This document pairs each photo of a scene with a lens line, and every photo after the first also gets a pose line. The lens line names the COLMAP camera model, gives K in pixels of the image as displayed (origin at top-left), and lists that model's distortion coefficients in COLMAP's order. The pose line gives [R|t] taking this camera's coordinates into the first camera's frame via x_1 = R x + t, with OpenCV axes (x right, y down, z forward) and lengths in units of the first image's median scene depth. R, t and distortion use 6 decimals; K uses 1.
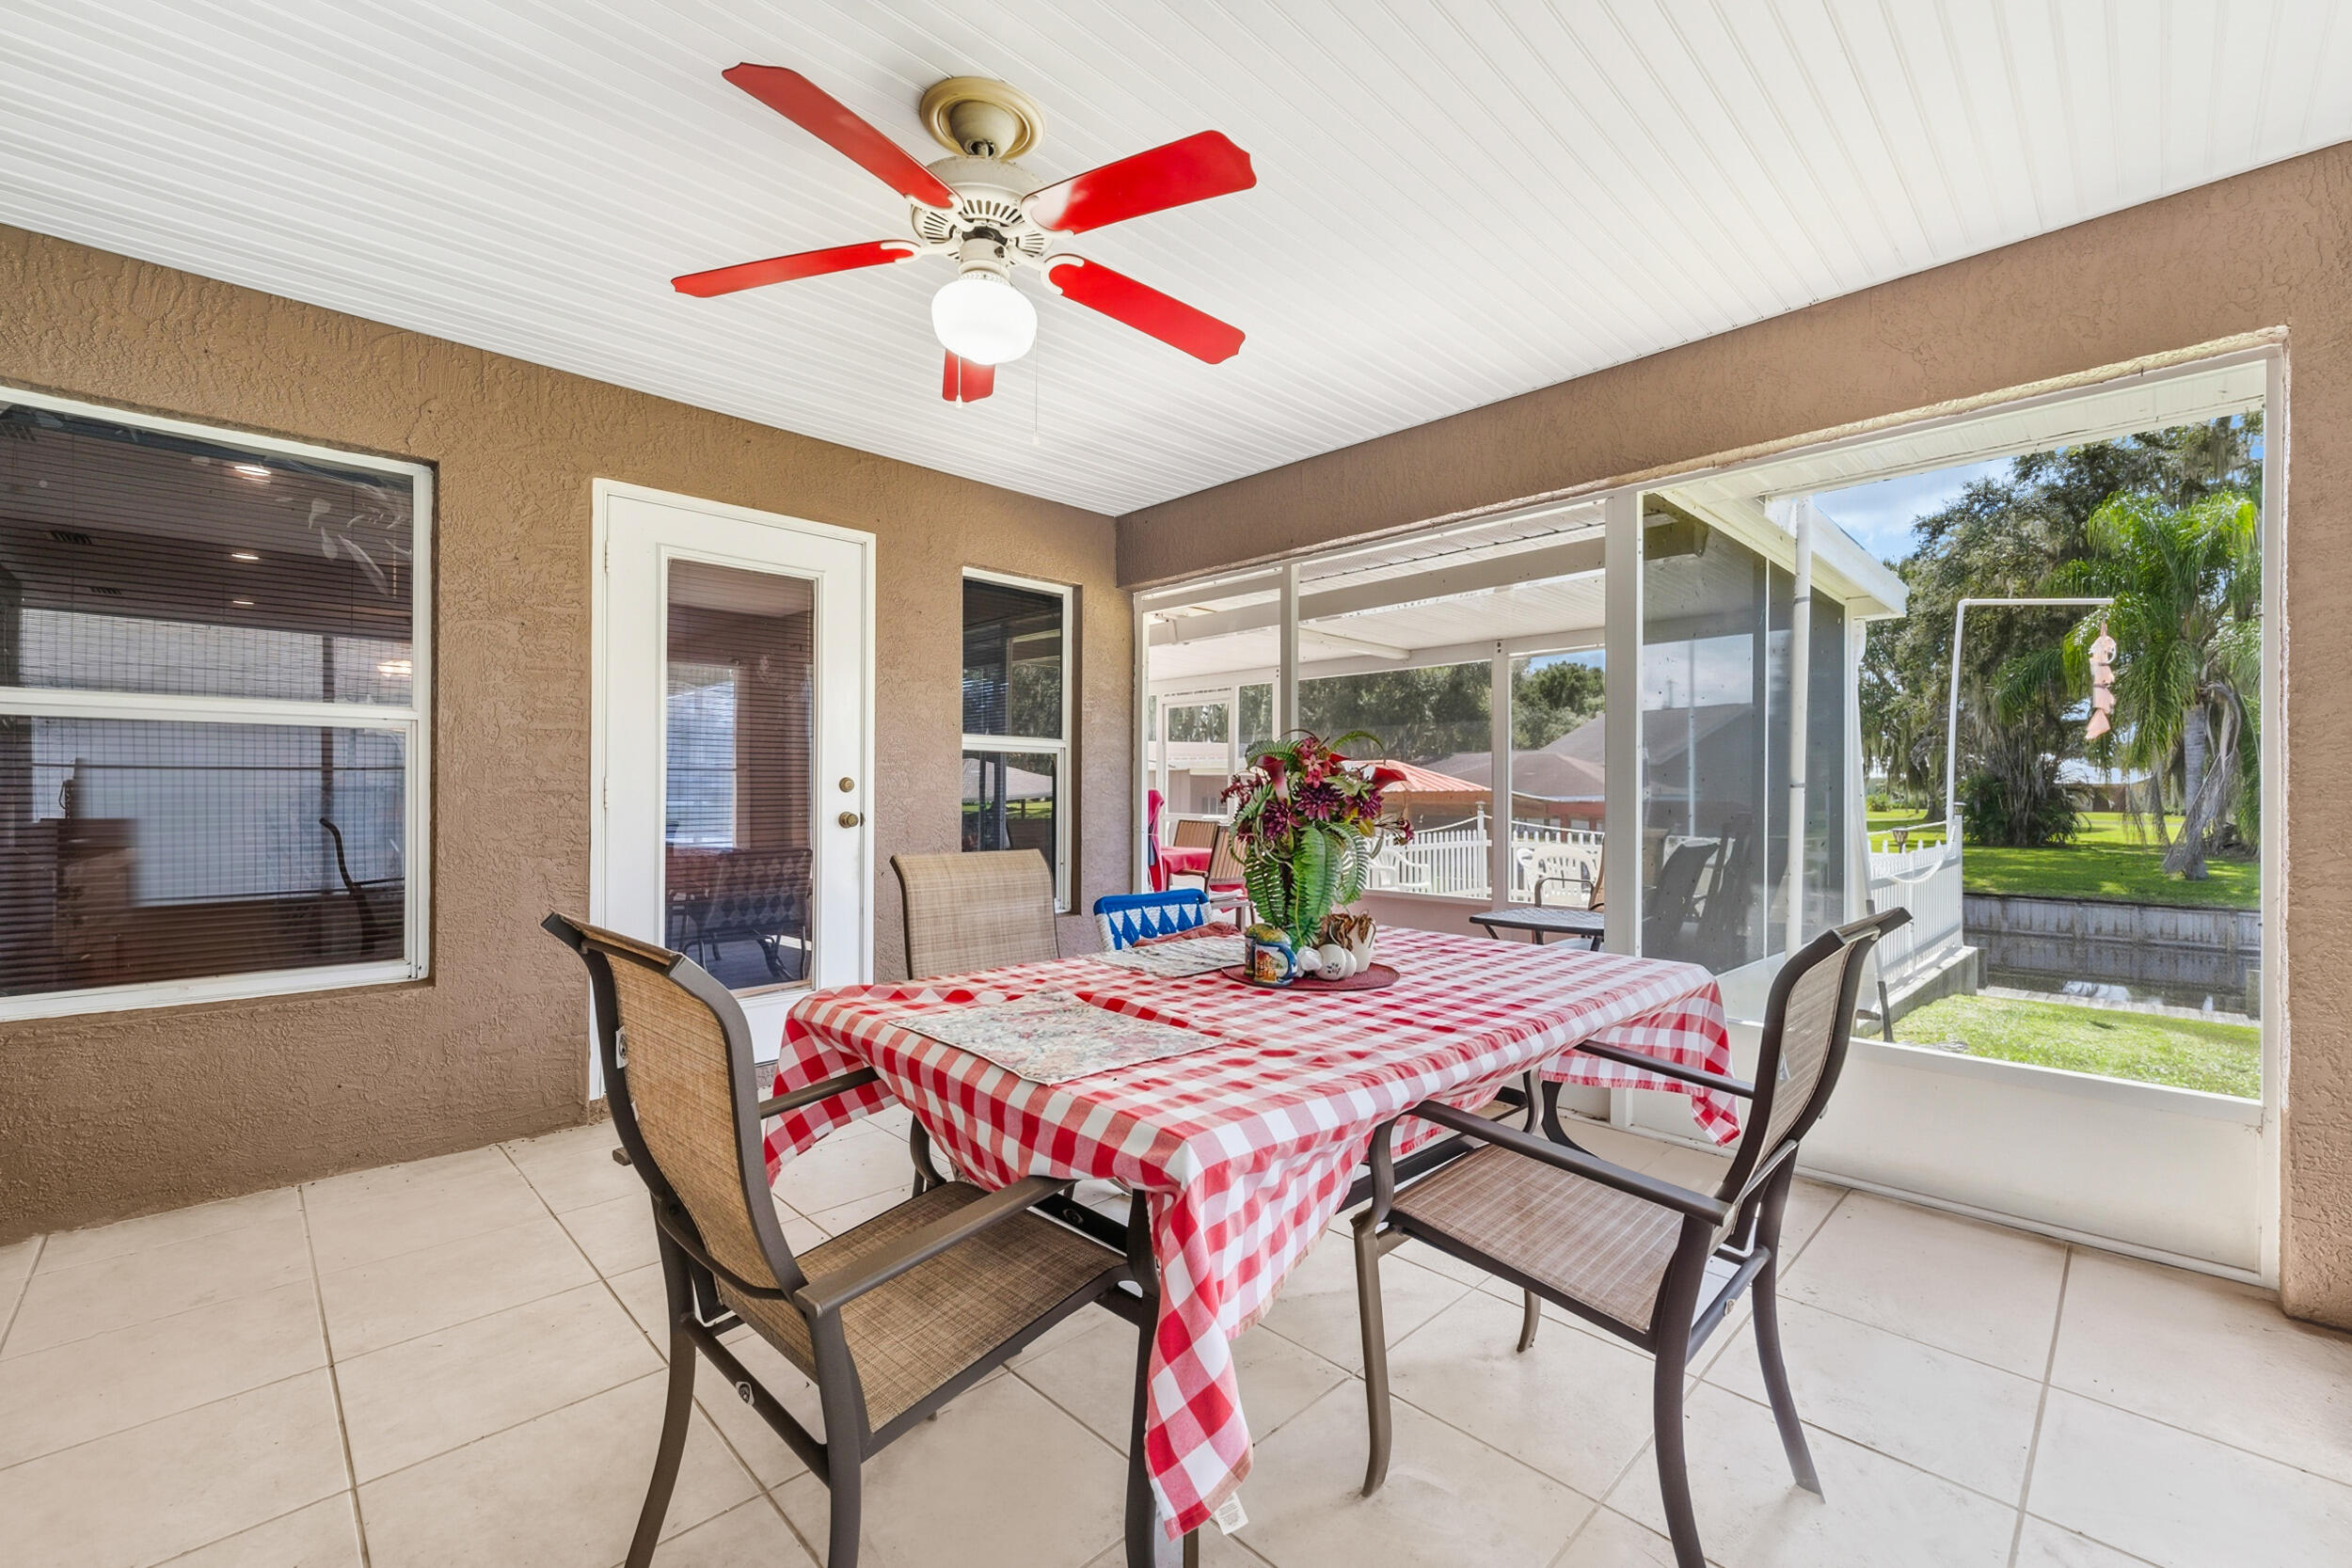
lens RADIAL K [[959.9, 0, 1187.9], [0, 959.9, 802.7], [0, 0, 1]] dist [-0.001760, -0.001111]
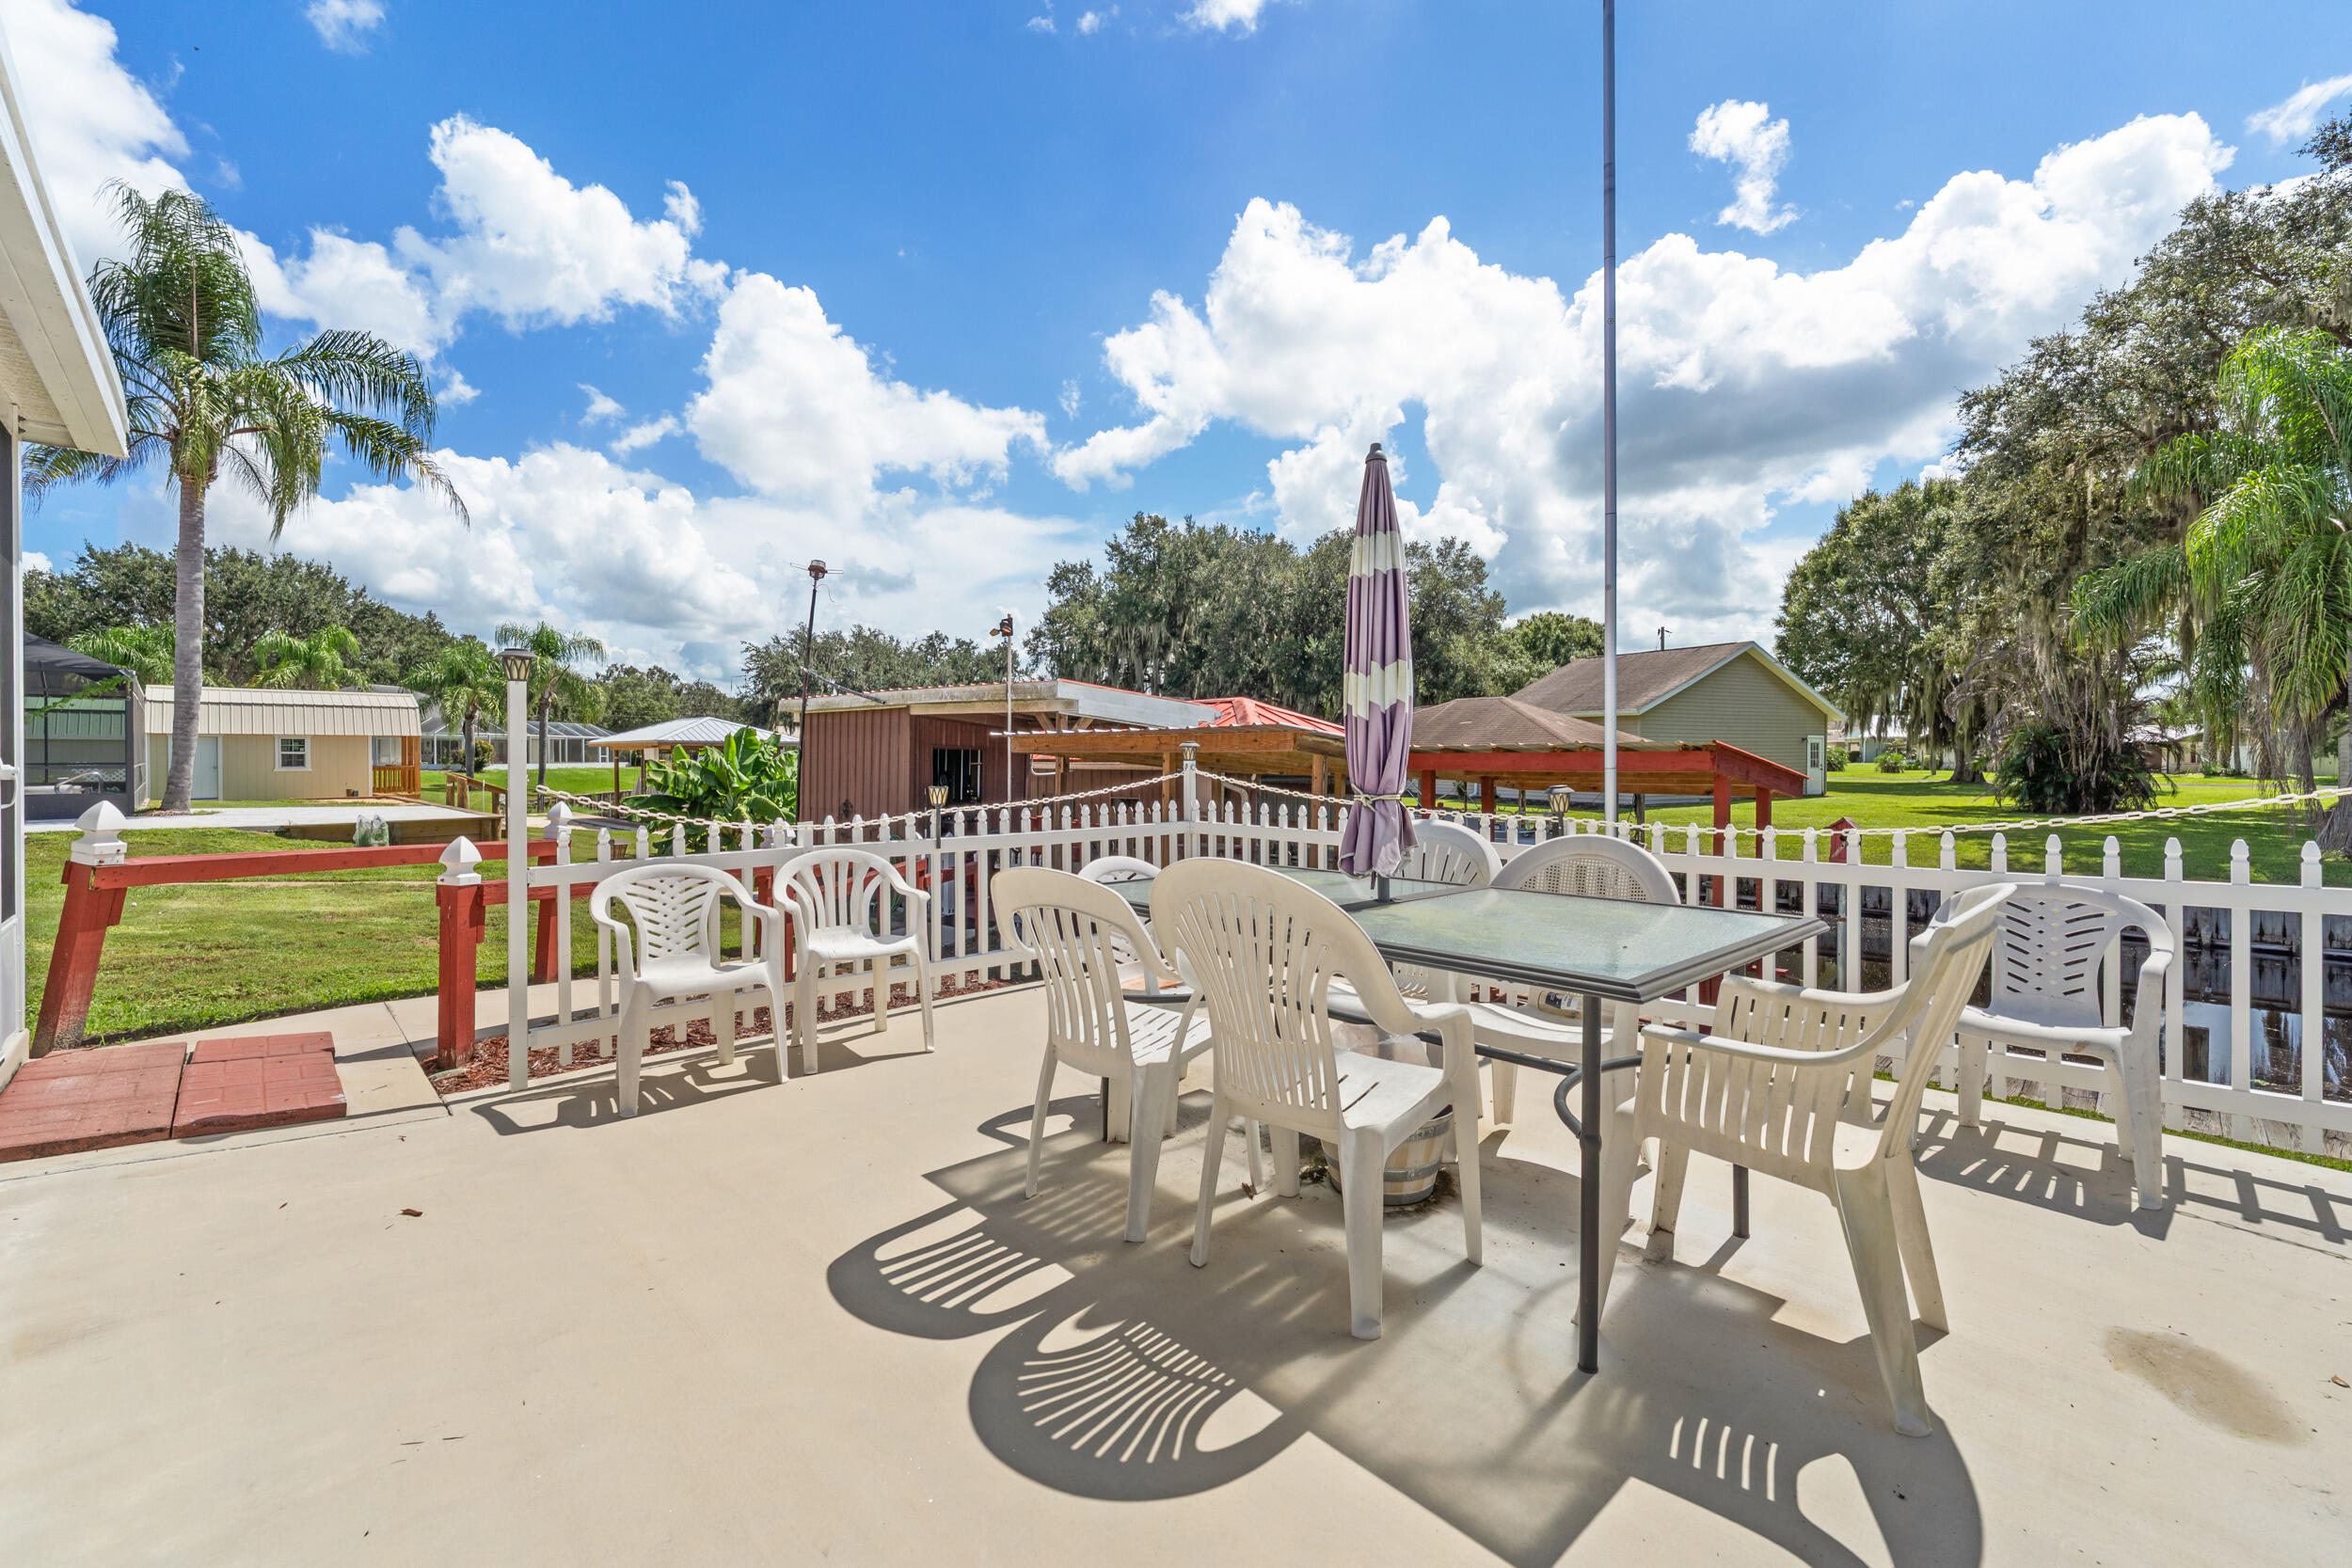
lens RADIAL K [[959.9, 0, 1184.8], [0, 959.9, 768.6], [0, 0, 1]] dist [-0.001760, -0.001111]
pose [[0.999994, -0.002387, -0.002605, 0.112223], [0.002392, 0.999995, 0.001877, 0.004094], [0.002600, -0.001883, 0.999995, 0.192829]]
